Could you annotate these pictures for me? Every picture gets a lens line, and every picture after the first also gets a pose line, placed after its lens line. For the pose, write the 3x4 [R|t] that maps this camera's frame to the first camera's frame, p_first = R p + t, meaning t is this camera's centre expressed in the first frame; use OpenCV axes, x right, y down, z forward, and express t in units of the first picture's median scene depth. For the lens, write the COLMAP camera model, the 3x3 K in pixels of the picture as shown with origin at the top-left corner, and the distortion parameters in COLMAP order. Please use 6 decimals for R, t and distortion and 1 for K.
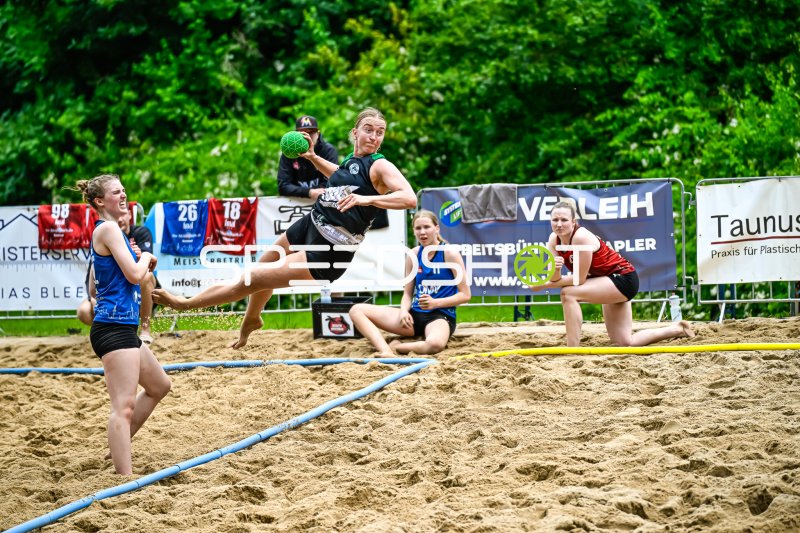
lens RADIAL K [[2606.9, 0, 400.0], [0, 2606.9, 266.5], [0, 0, 1]] dist [0.045061, 0.125609]
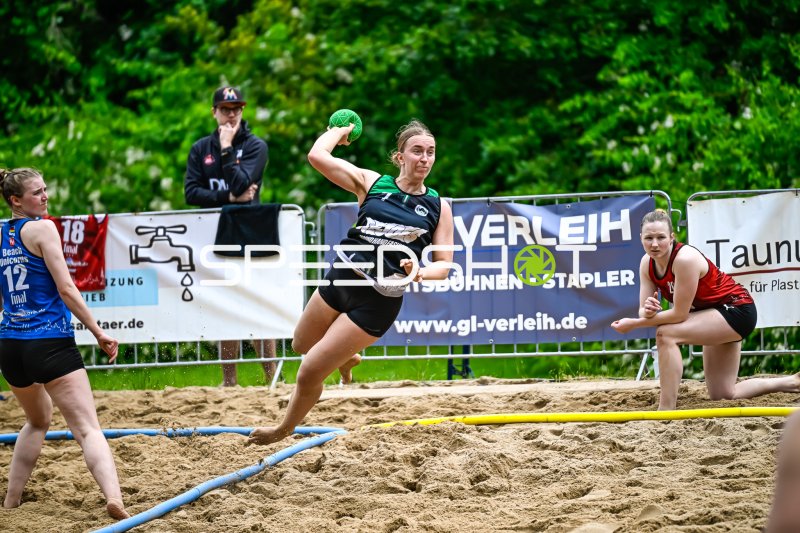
lens RADIAL K [[2499.2, 0, 400.1], [0, 2499.2, 251.9], [0, 0, 1]] dist [0.068162, -0.410539]
pose [[0.999642, 0.001703, 0.026697, 0.011494], [-0.001278, 0.999872, -0.015925, -0.004752], [-0.026721, 0.015885, 0.999517, 0.299122]]
